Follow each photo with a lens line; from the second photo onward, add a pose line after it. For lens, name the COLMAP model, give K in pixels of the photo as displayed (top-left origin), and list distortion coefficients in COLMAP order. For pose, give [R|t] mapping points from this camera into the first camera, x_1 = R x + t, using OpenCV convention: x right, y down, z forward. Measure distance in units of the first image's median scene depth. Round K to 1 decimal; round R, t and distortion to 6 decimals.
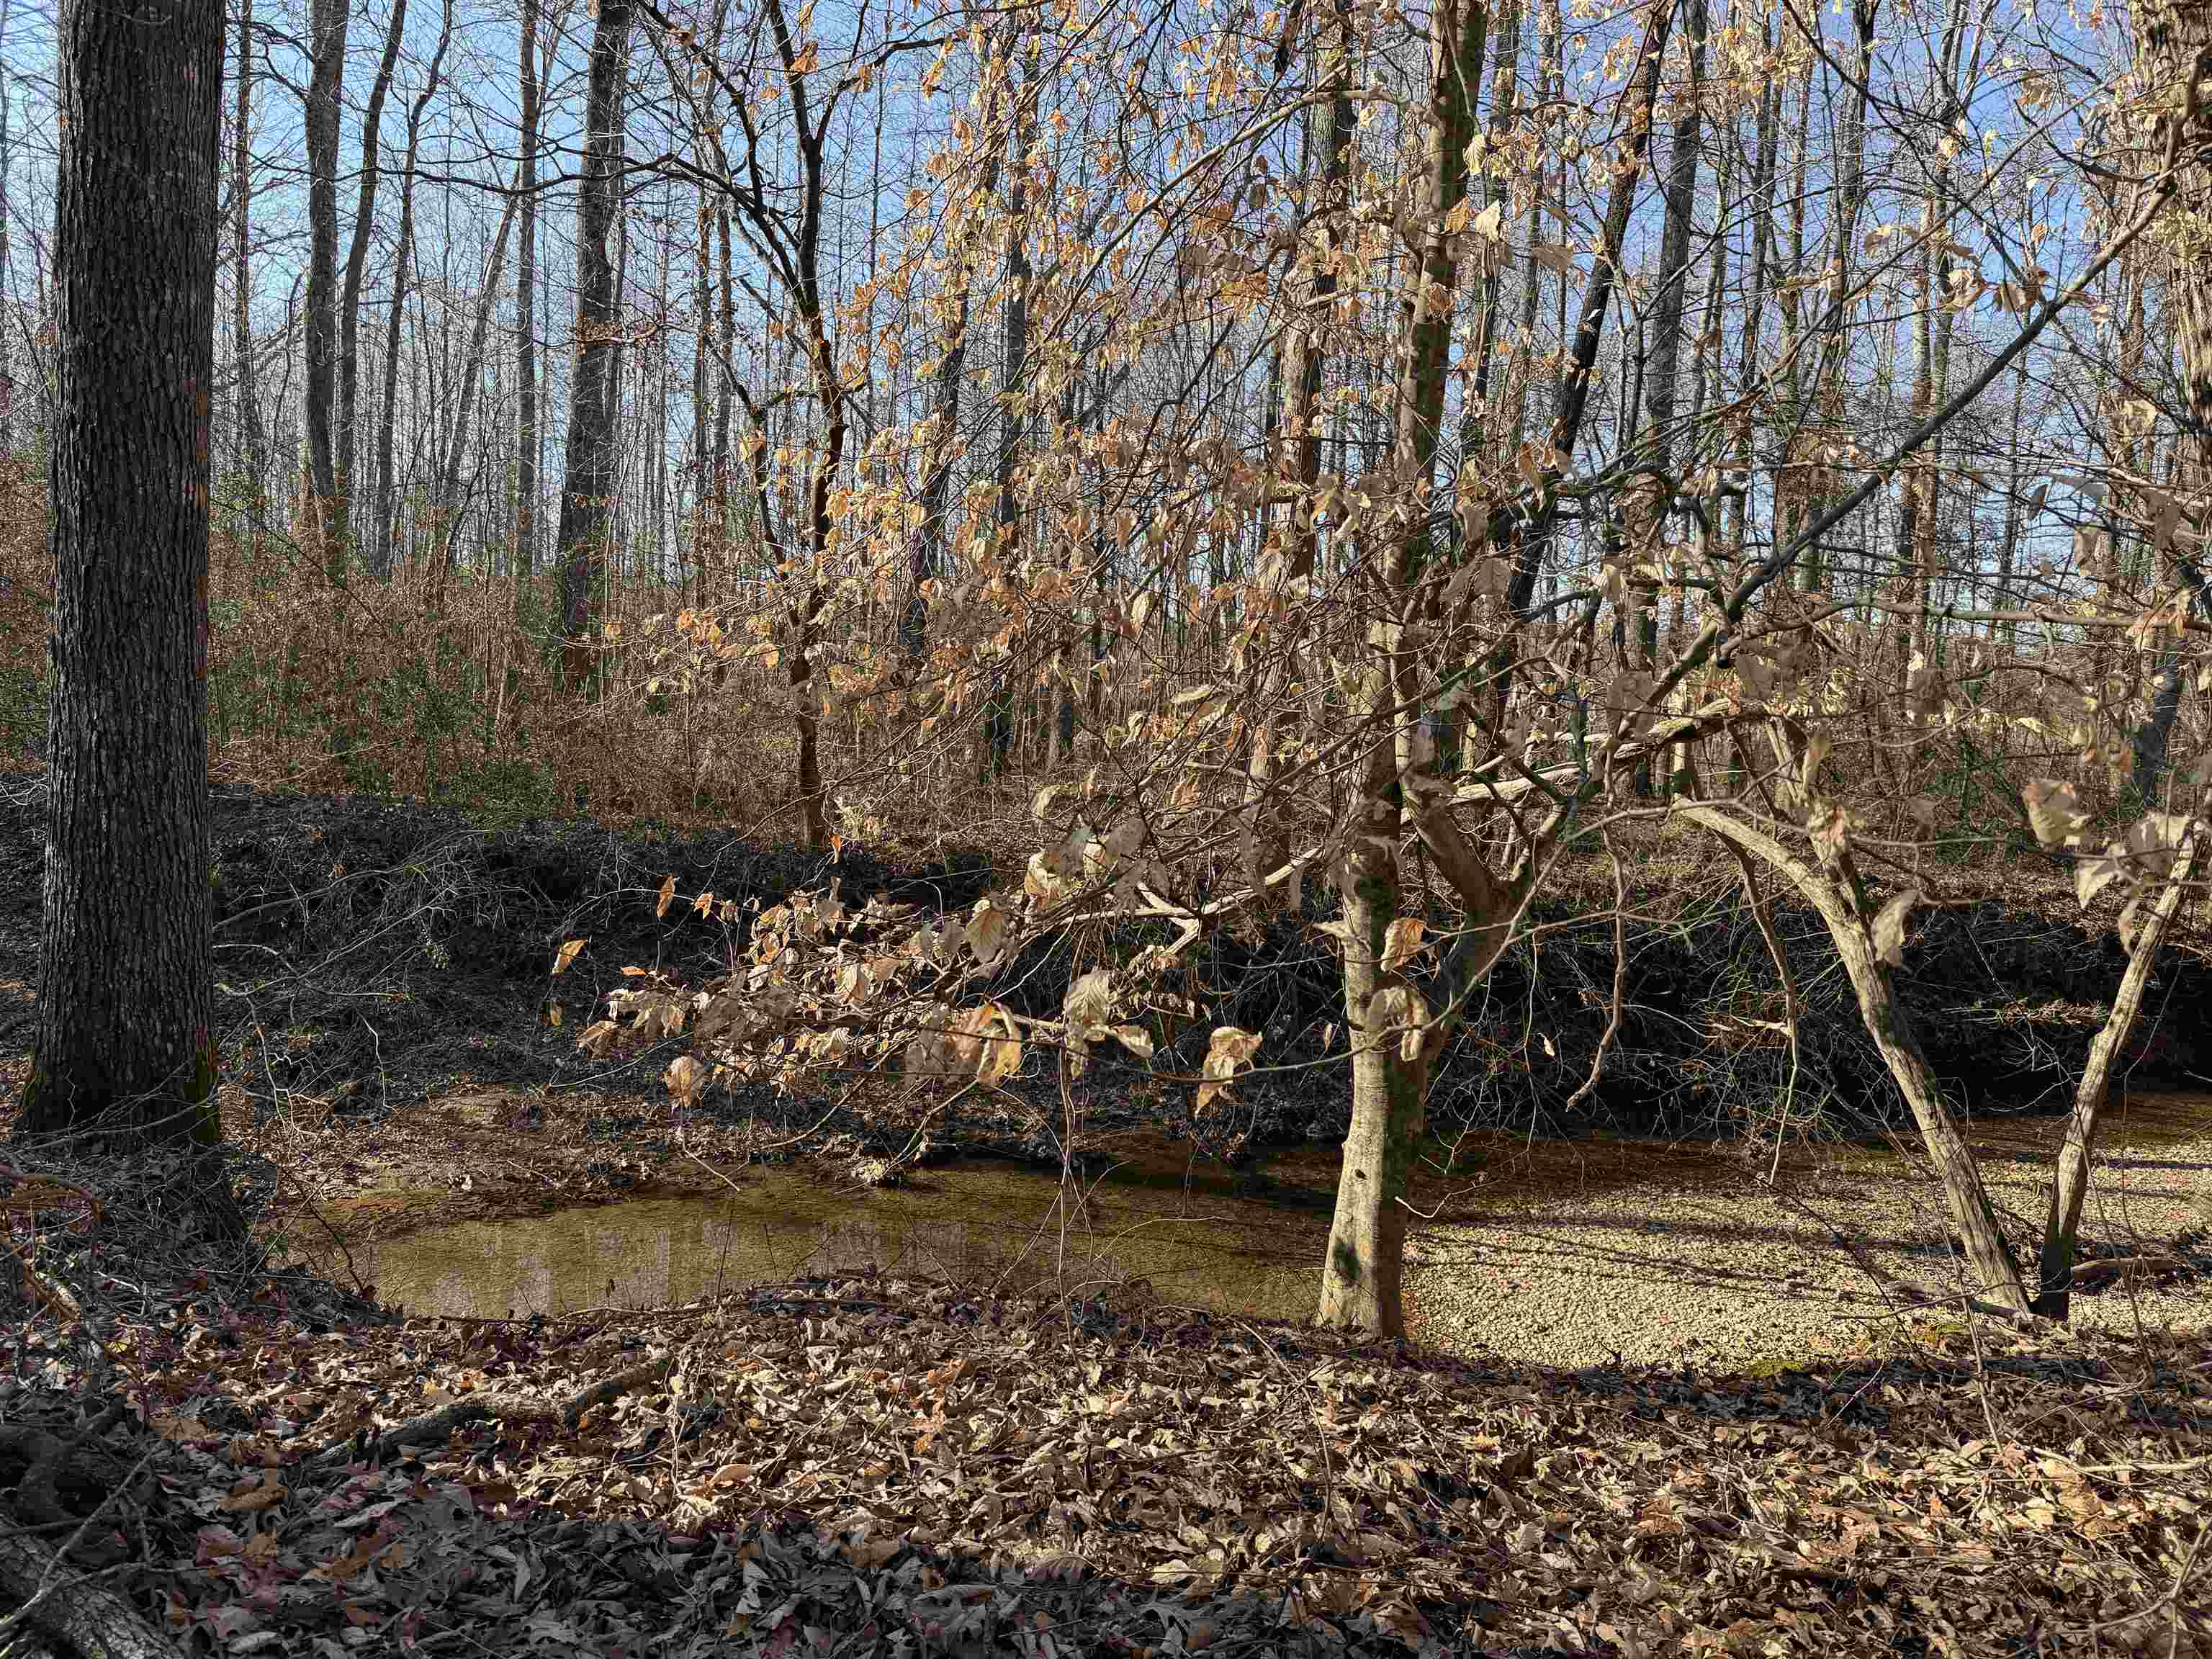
lens RADIAL K [[1547.4, 0, 1103.1], [0, 1547.4, 818.8], [0, 0, 1]] dist [0.017686, -0.018734]
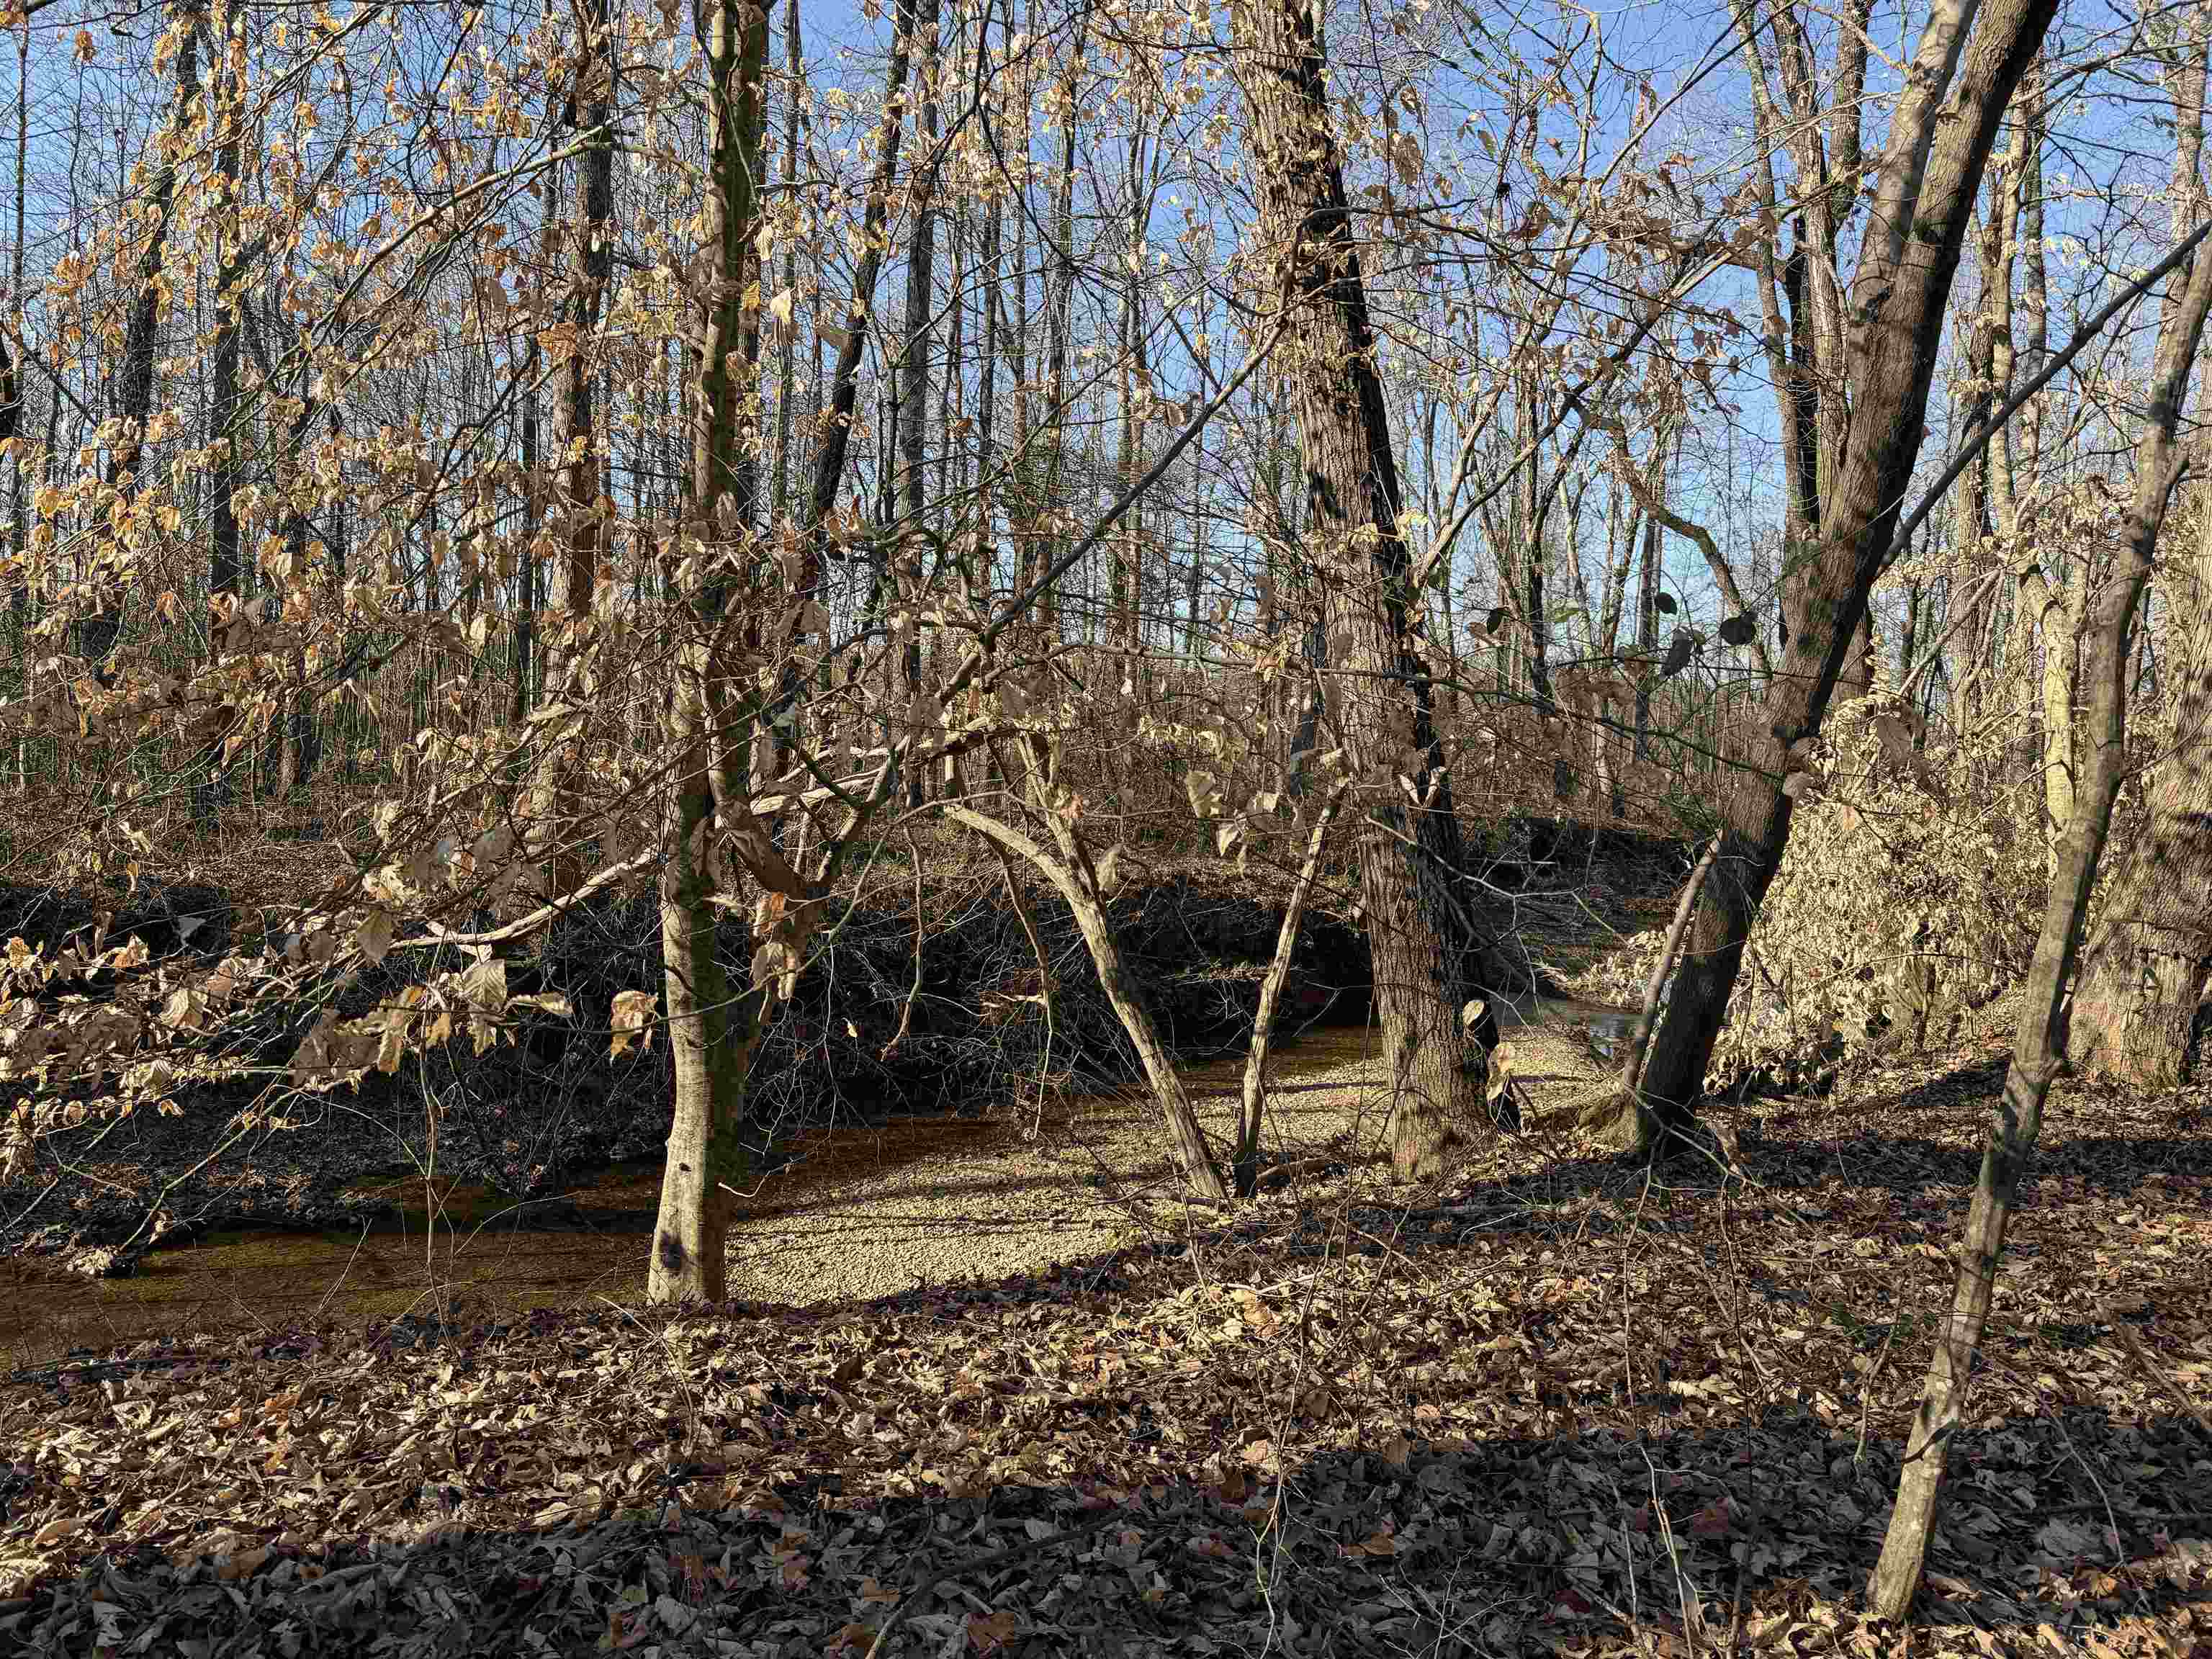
lens RADIAL K [[1547.4, 0, 1103.1], [0, 1547.4, 818.8], [0, 0, 1]] dist [0.017686, -0.018734]
pose [[0.895426, -0.034969, 0.443835, -0.063669], [0.040540, 0.999173, -0.003064, 0.011208], [-0.443361, 0.020737, 0.896103, -0.136514]]
